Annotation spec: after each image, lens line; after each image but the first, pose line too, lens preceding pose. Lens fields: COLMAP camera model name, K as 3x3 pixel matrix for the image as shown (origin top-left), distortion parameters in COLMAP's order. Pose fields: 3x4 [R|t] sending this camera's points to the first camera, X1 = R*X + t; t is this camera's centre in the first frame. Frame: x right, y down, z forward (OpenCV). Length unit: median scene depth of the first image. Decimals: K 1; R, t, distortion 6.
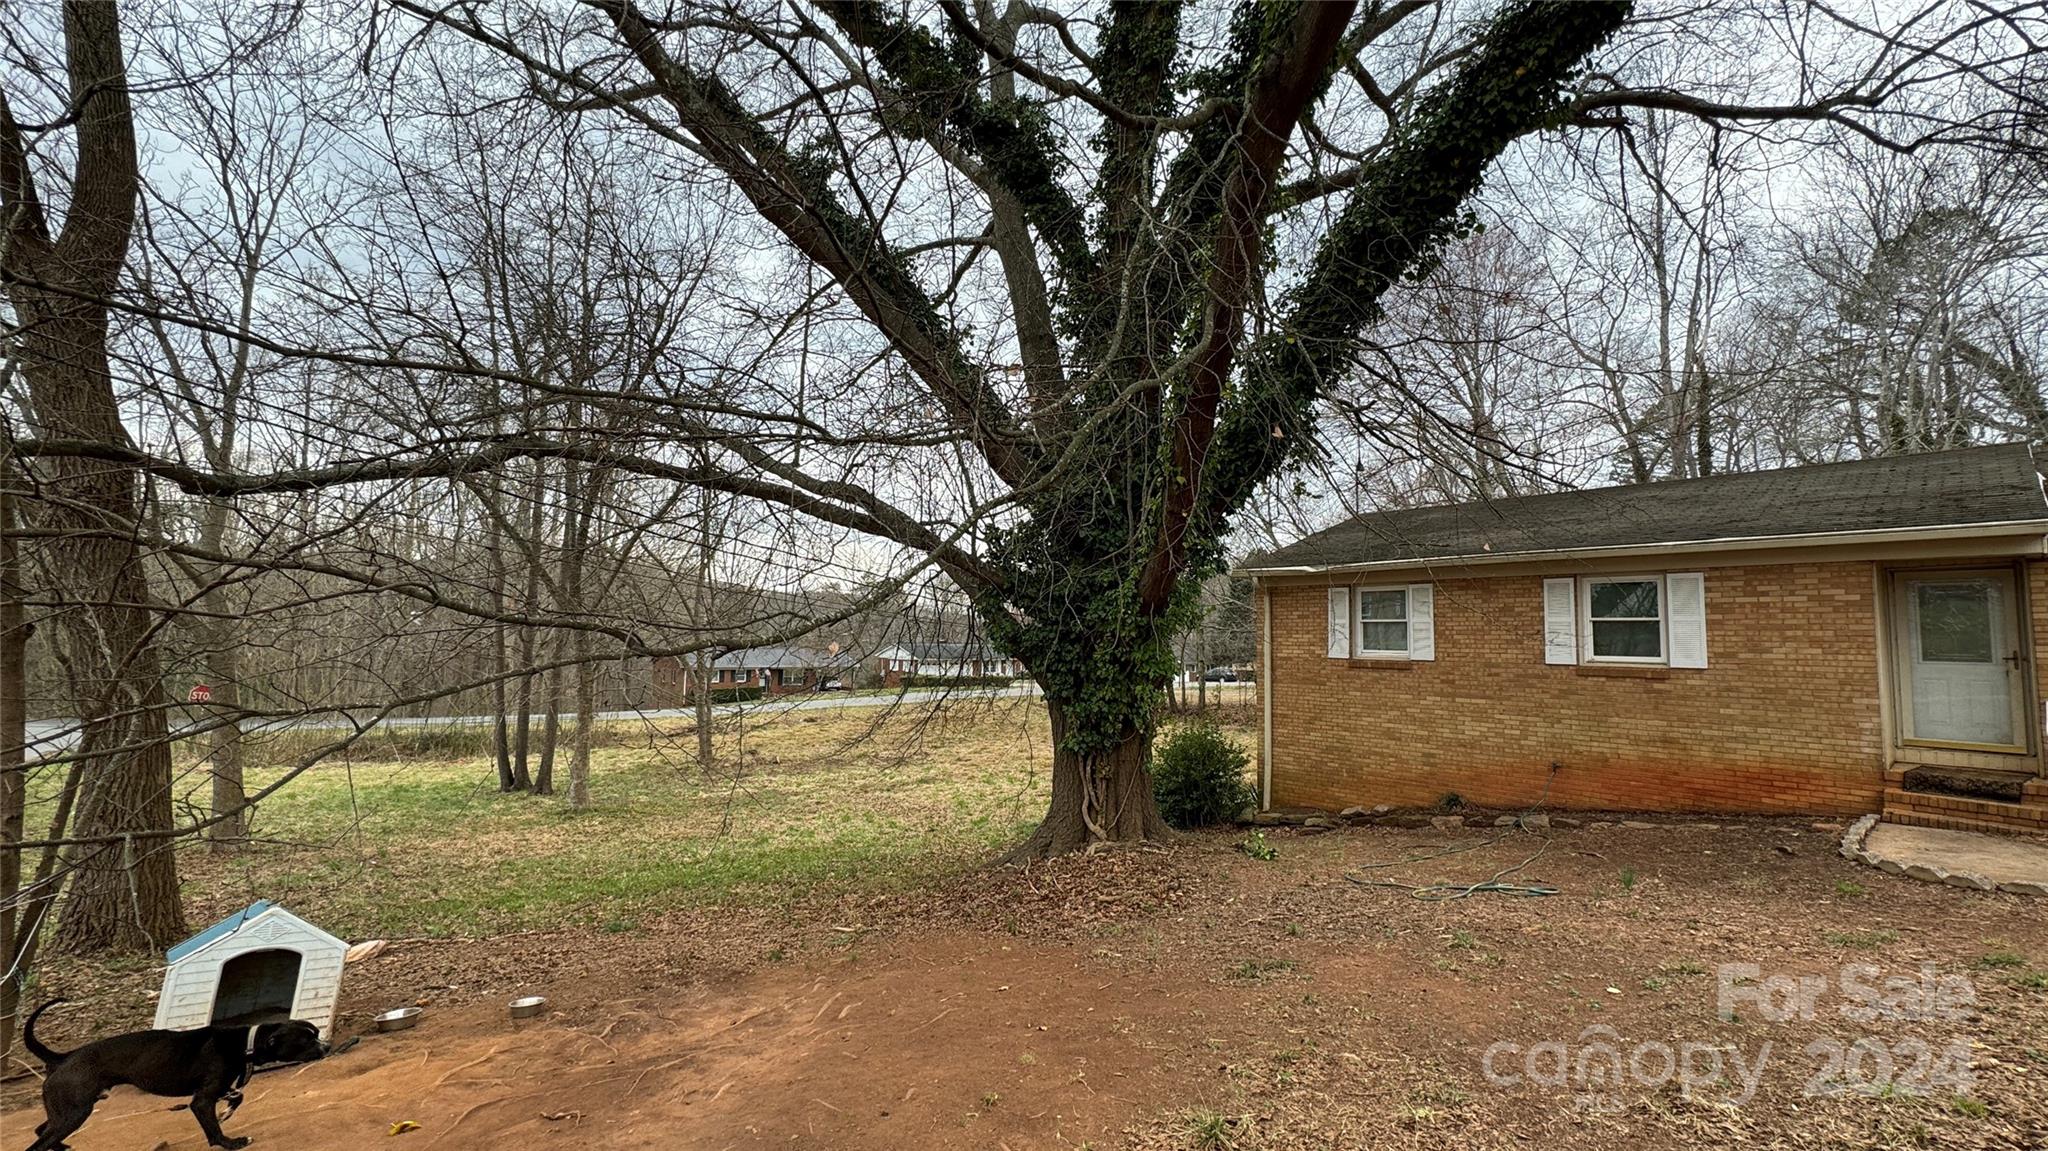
lens RADIAL K [[814.8, 0, 1026.9], [0, 814.8, 576.0], [0, 0, 1]] dist [0.001282, 0.000144]
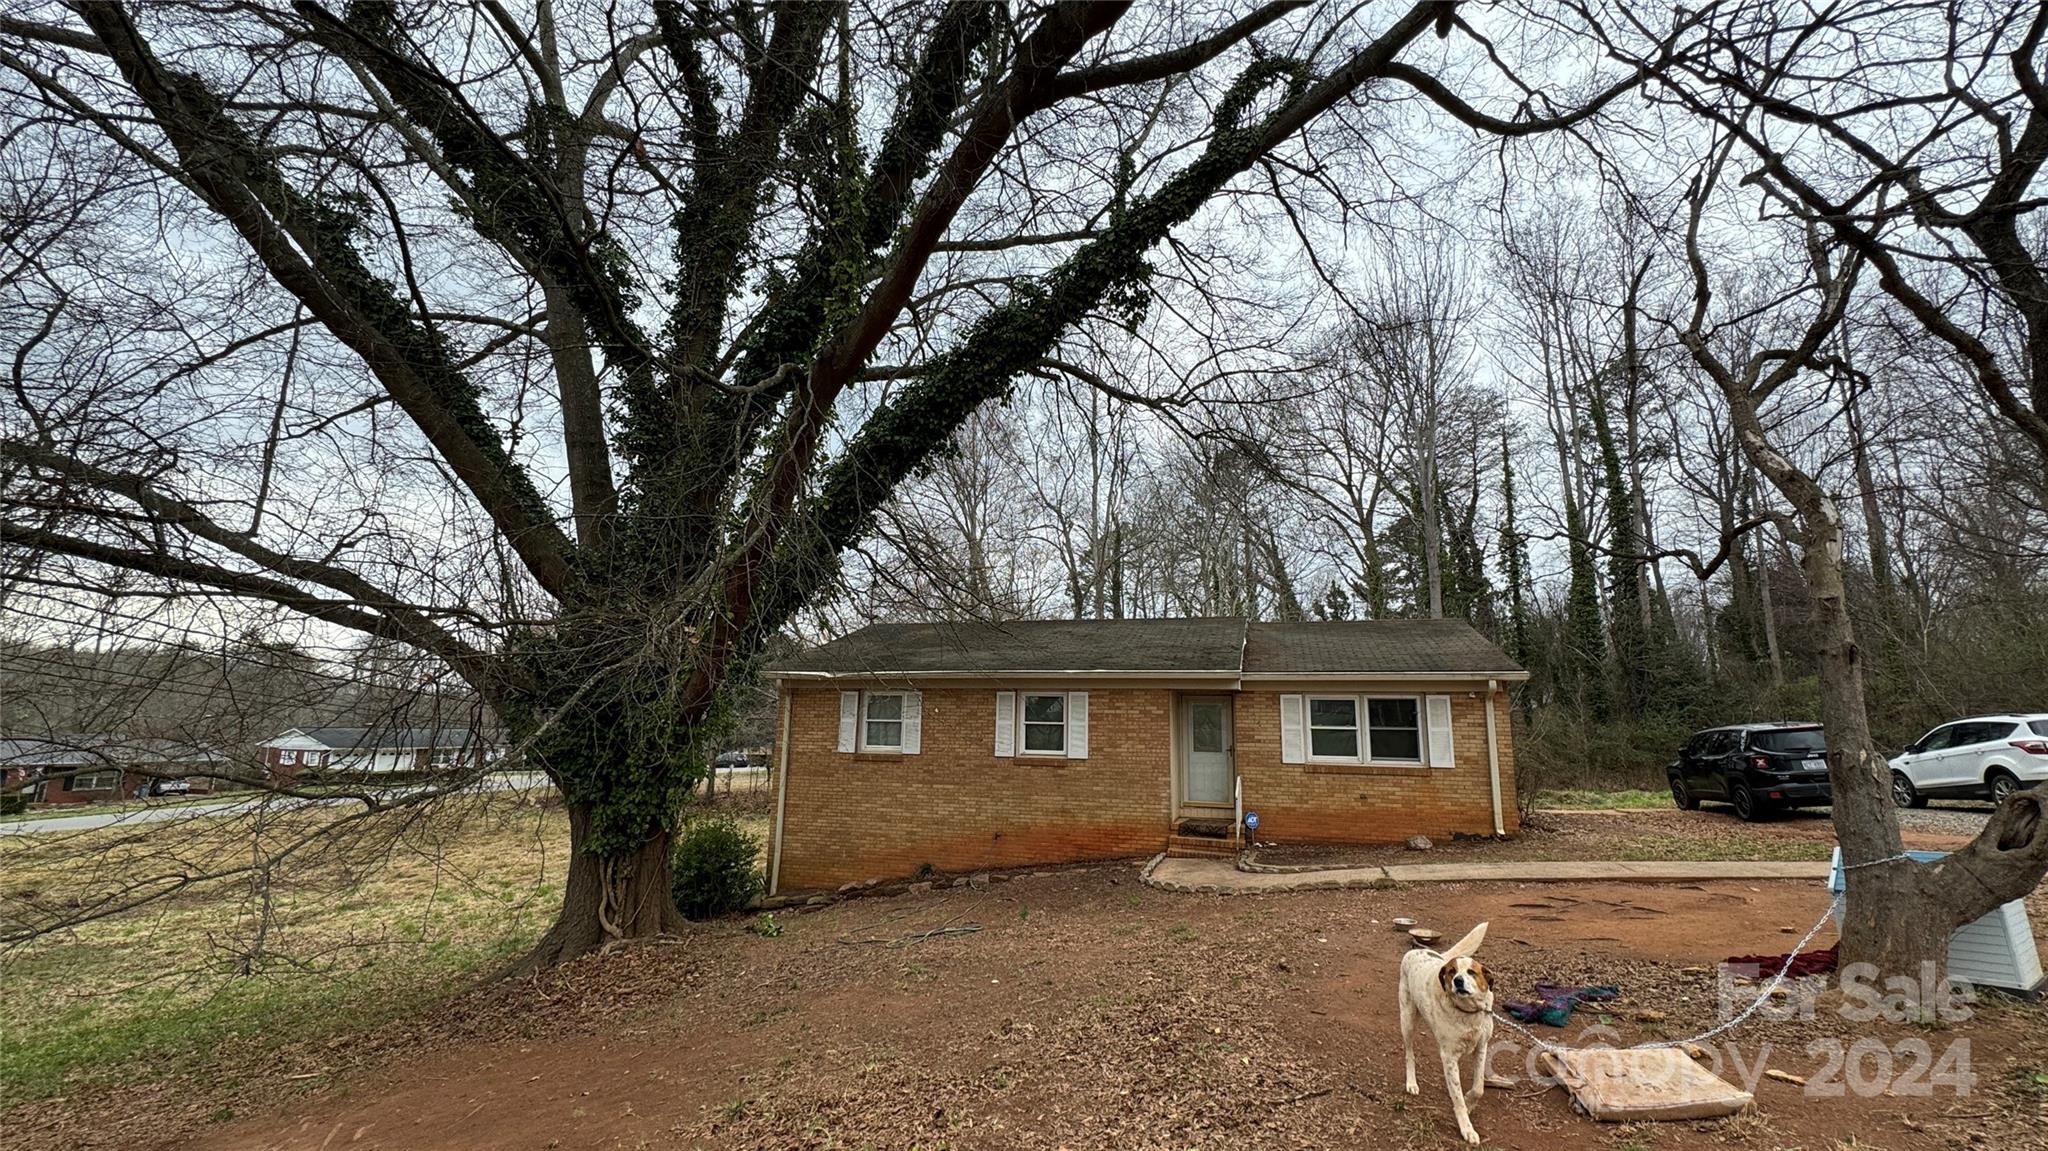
lens RADIAL K [[814.8, 0, 1026.9], [0, 814.8, 576.0], [0, 0, 1]] dist [0.001282, 0.000144]
pose [[0.838998, 0.099113, 0.535031, -0.064784], [-0.046394, 0.992721, -0.111146, -0.042479], [-0.542152, 0.068429, 0.837489, -0.175208]]
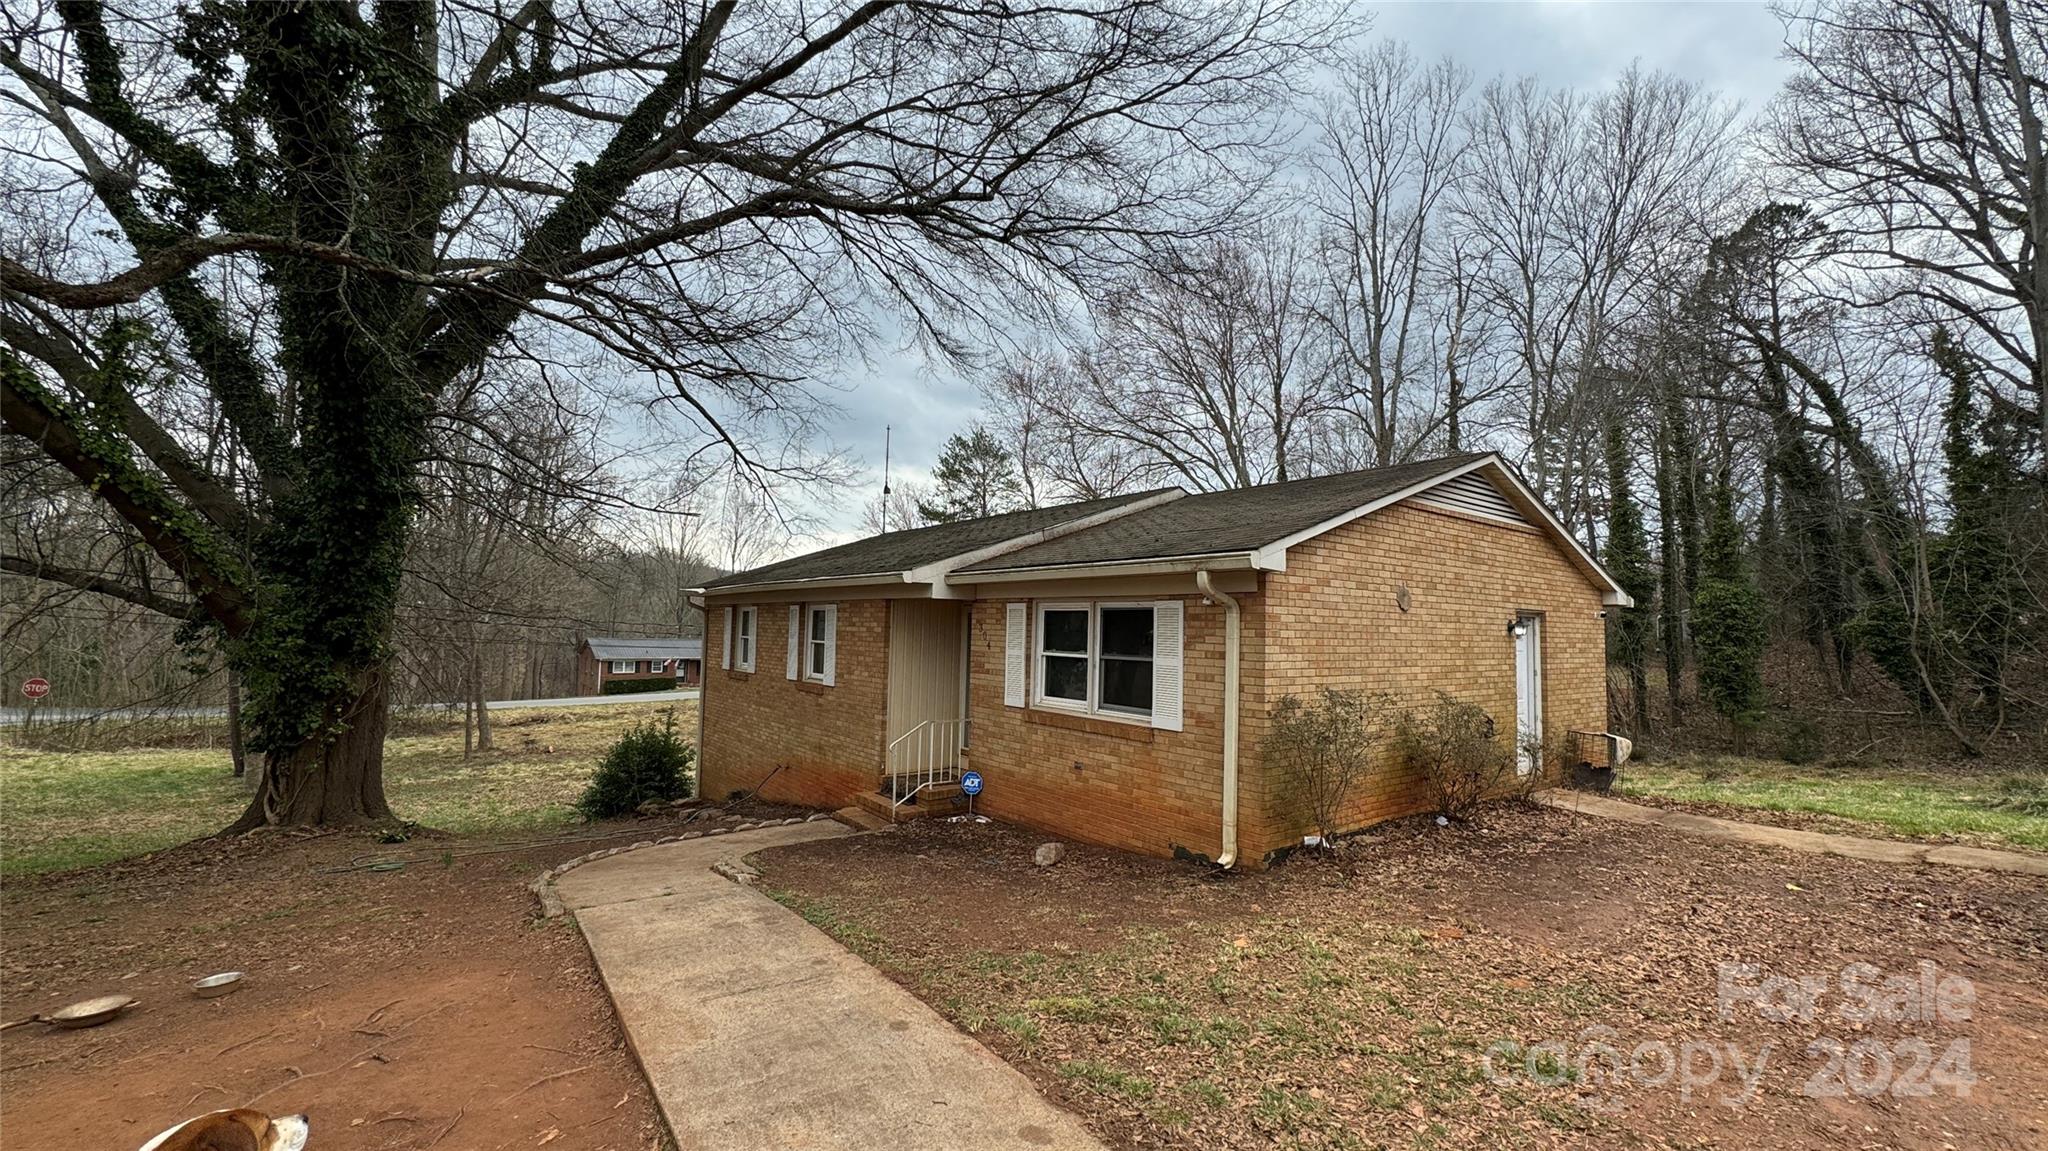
lens RADIAL K [[814.8, 0, 1026.9], [0, 814.8, 576.0], [0, 0, 1]] dist [0.001282, 0.000144]
pose [[0.999040, 0.001428, -0.043792, 1.122288], [-0.000797, 0.999895, 0.014437, -0.060945], [0.043808, -0.014388, 0.998936, -0.150218]]
